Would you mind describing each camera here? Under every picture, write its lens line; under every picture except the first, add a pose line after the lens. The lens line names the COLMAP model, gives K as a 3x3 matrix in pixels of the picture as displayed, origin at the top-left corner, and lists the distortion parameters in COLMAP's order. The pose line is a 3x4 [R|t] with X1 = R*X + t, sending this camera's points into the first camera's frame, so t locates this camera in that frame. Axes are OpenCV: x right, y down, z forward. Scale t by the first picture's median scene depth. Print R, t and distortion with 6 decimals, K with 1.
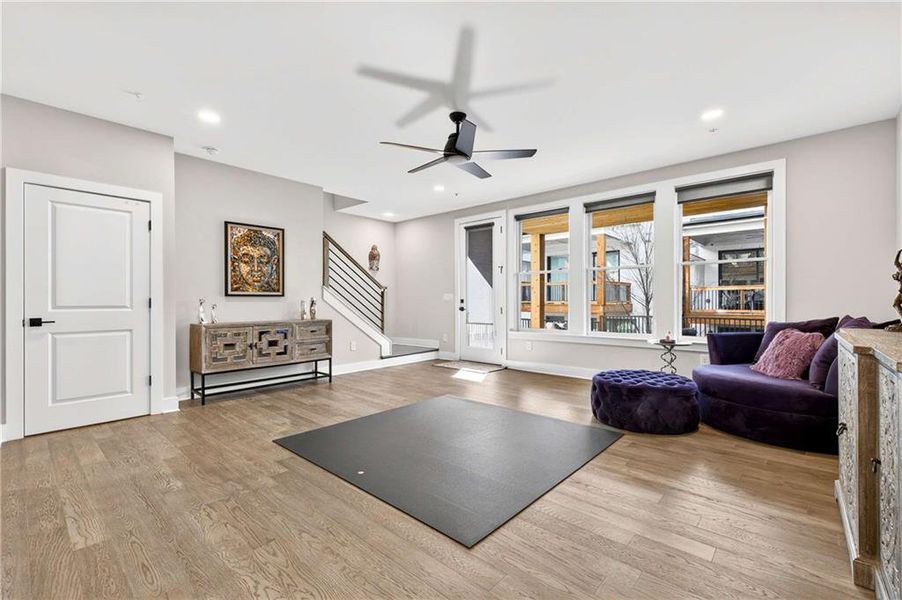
lens RADIAL K [[390.0, 0, 448.2], [0, 390.0, 298.3], [0, 0, 1]] dist [-0.002351, -0.000405]
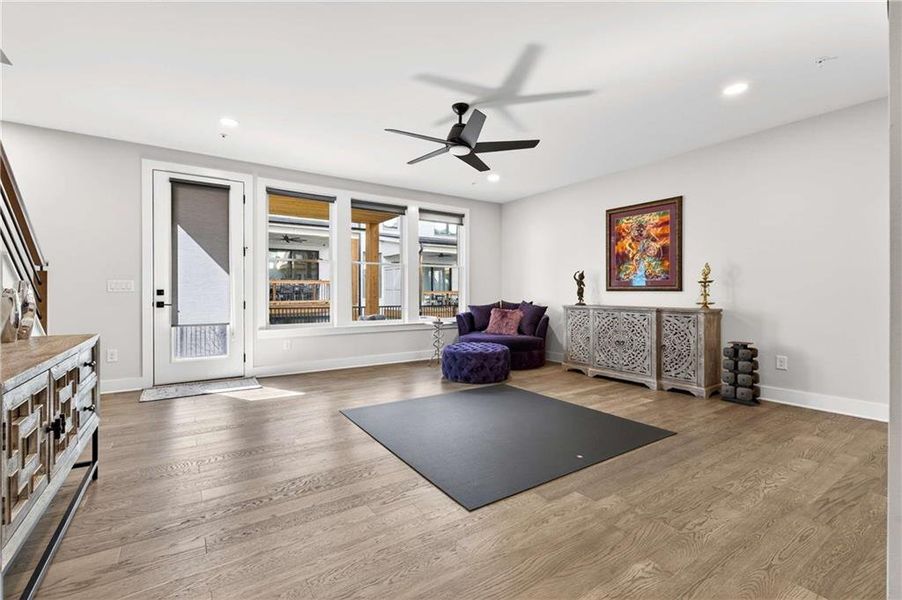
lens RADIAL K [[392.4, 0, 448.8], [0, 392.4, 299.7], [0, 0, 1]] dist [0.001989, 0.000461]
pose [[0.252801, -0.013743, 0.967421, -1.170131], [-0.011322, 0.999789, 0.017161, 0.006974], [-0.967452, -0.015291, 0.252592, 0.946224]]
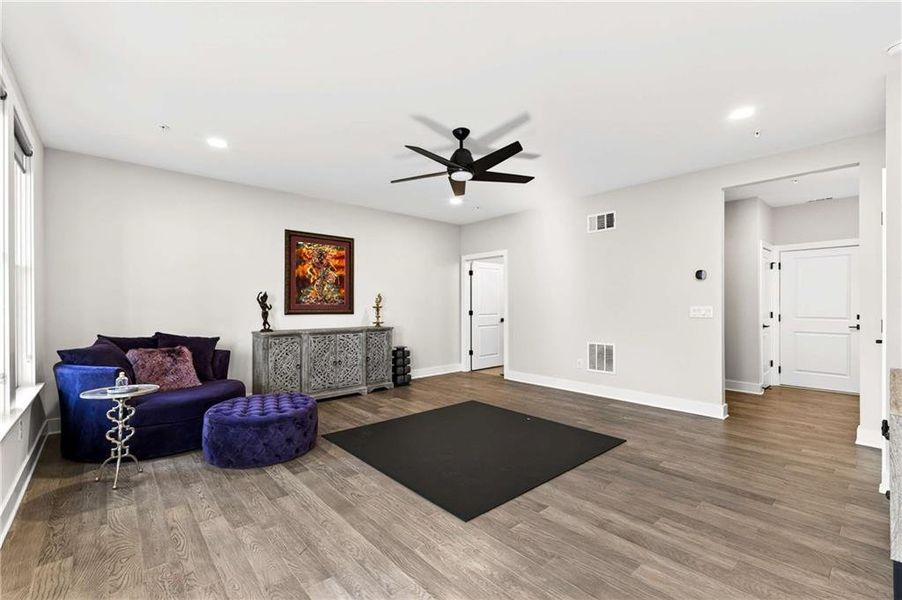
lens RADIAL K [[392.4, 0, 448.8], [0, 392.4, 299.7], [0, 0, 1]] dist [0.001989, 0.000461]
pose [[-0.992843, 0.007256, 0.119204, -0.073307], [0.003764, 0.999558, -0.029498, -0.023559], [-0.119366, -0.028838, -0.992431, 2.423226]]
